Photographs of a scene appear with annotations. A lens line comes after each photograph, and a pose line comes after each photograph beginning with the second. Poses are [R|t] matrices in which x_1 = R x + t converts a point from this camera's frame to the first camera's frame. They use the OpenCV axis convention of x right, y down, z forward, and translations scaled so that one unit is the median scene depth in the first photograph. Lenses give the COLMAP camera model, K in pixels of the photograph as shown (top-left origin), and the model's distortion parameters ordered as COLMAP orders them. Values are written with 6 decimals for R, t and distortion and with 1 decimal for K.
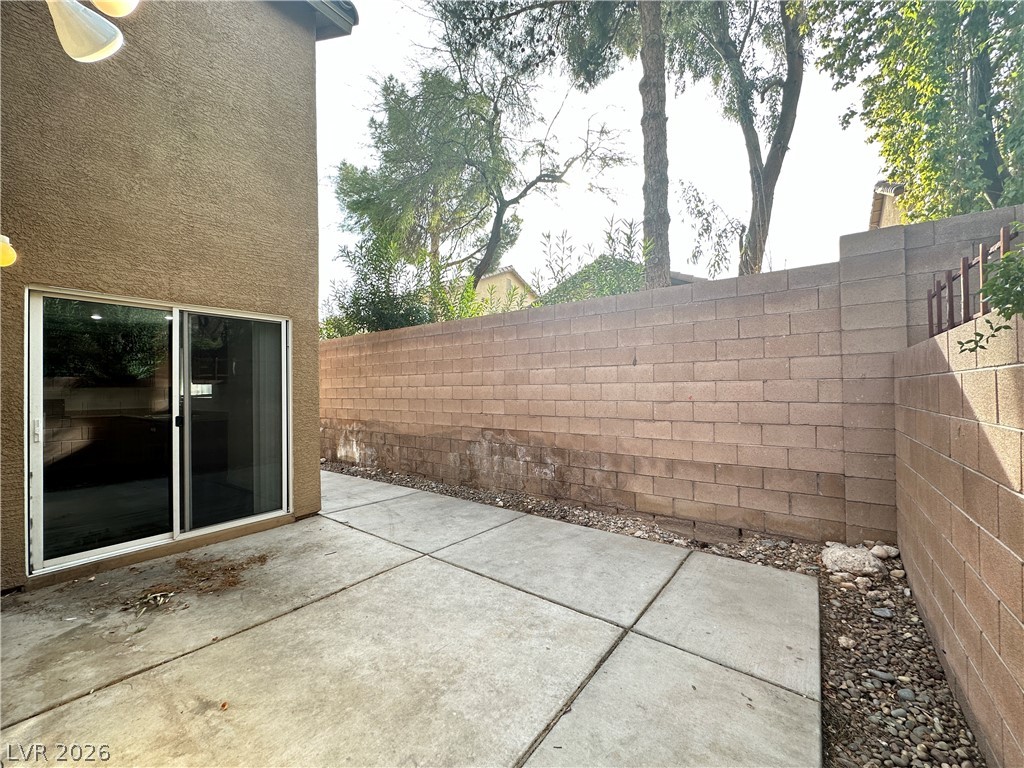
lens RADIAL K [[406.1, 0, 511.4], [0, 406.1, 384.3], [0, 0, 1]] dist [-0.001412, -0.000354]
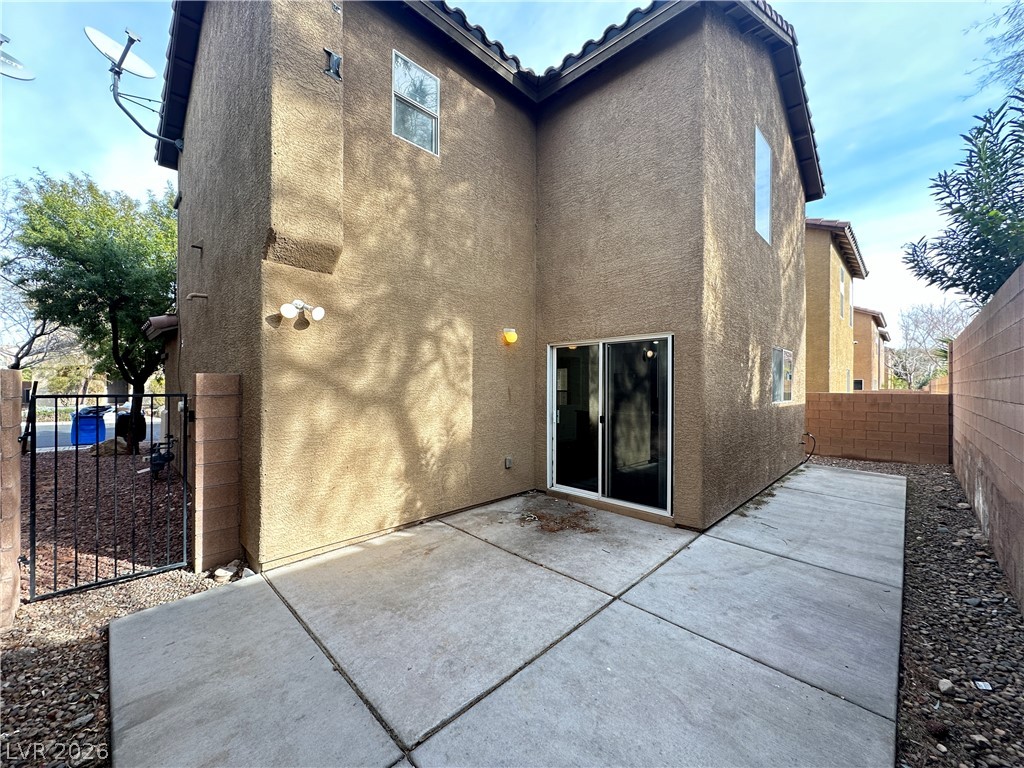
lens RADIAL K [[406.1, 0, 511.6], [0, 406.1, 384.9], [0, 0, 1]] dist [-0.001412, -0.000354]
pose [[-0.135323, 0.008630, -0.990764, 0.716790], [0.009134, 0.999930, 0.007462, -0.051137], [0.990759, -0.008040, -0.135392, 0.938536]]
